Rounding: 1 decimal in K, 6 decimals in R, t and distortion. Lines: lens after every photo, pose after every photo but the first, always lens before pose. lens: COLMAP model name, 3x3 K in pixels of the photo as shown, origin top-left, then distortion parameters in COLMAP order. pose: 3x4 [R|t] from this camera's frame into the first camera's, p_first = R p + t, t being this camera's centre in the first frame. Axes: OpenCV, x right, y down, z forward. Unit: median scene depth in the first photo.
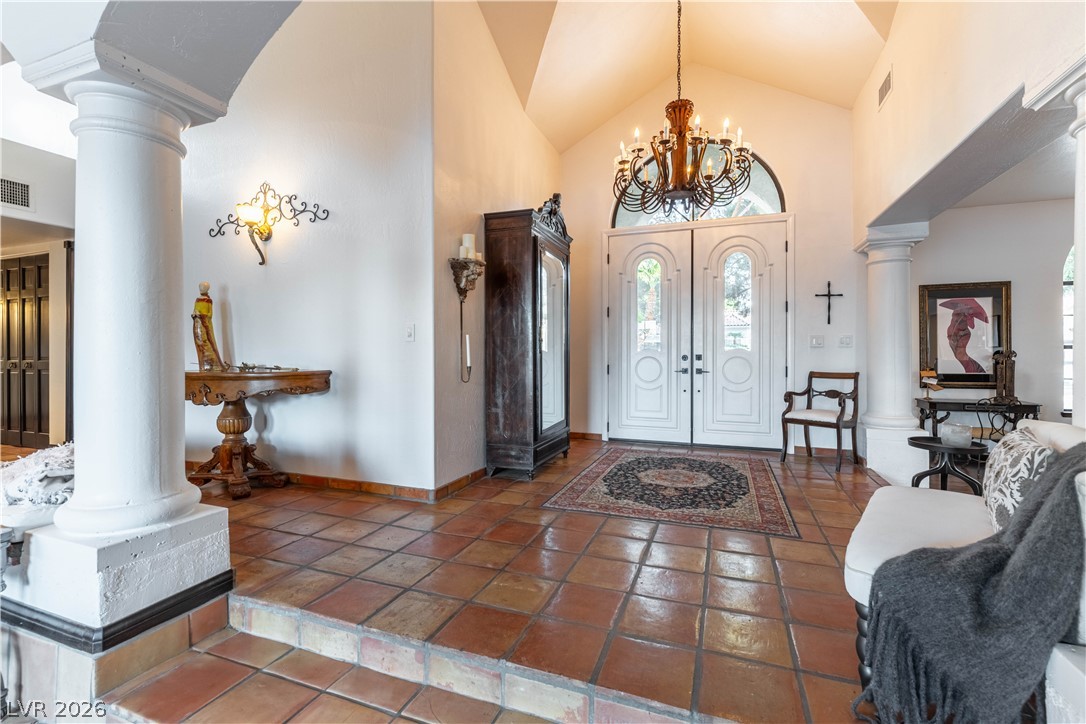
lens RADIAL K [[482.1, 0, 544.0], [0, 482.1, 357.1], [0, 0, 1]] dist [-0.000331, -0.000017]
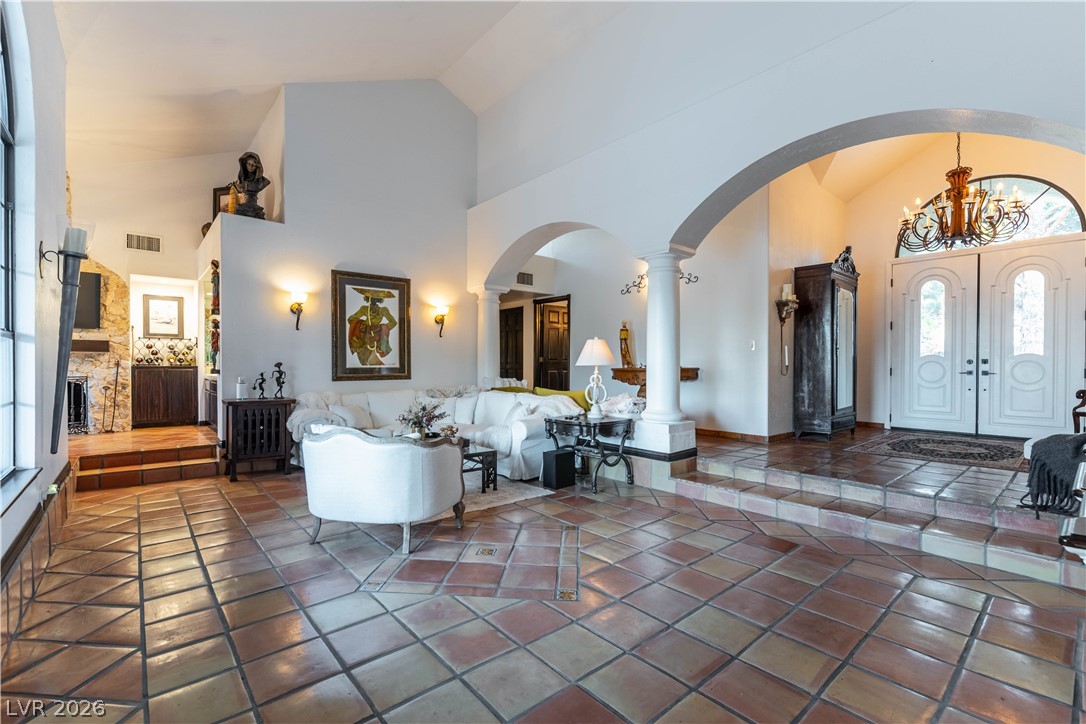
lens RADIAL K [[477.6, 0, 542.4], [0, 477.6, 370.8], [0, 0, 1]] dist [0.000267, 0.000165]
pose [[0.880960, 0.006017, -0.473152, -0.110561], [-0.004295, 0.999980, 0.004719, 0.030599], [0.473171, -0.002125, 0.880968, -0.744408]]
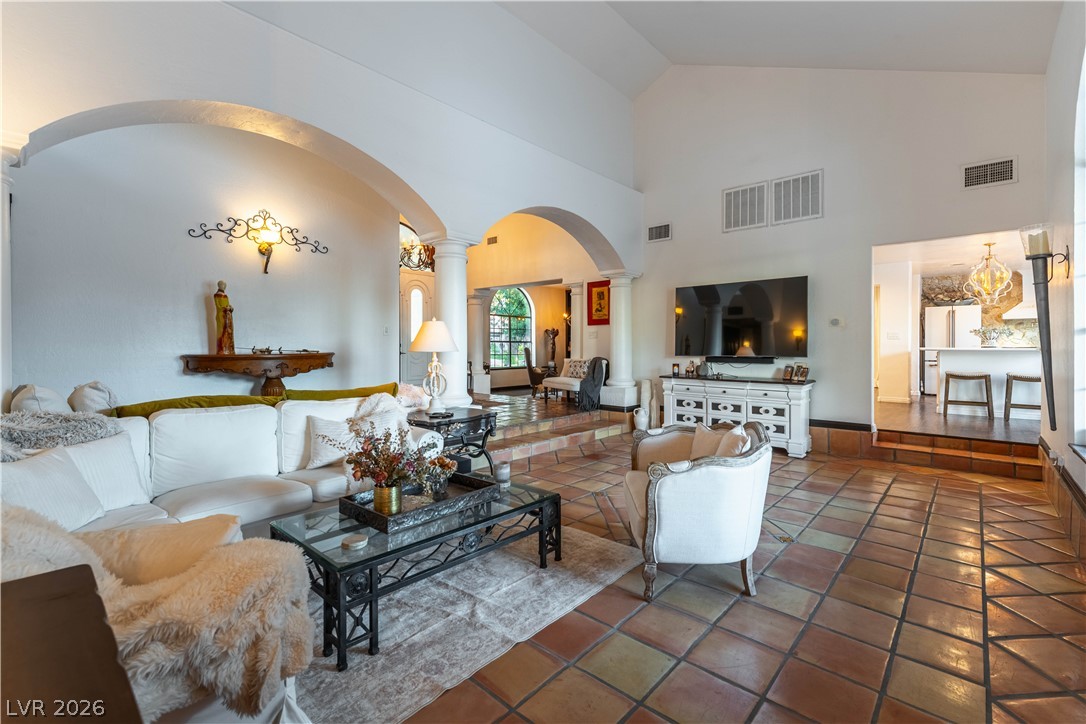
lens RADIAL K [[466.5, 0, 567.5], [0, 466.5, 347.2], [0, 0, 1]] dist [0.000886, 0.000209]
pose [[0.334015, -0.001848, 0.942566, -1.472386], [0.006117, 0.999981, -0.000207, 0.014752], [-0.942548, 0.005835, 0.334020, -0.195742]]
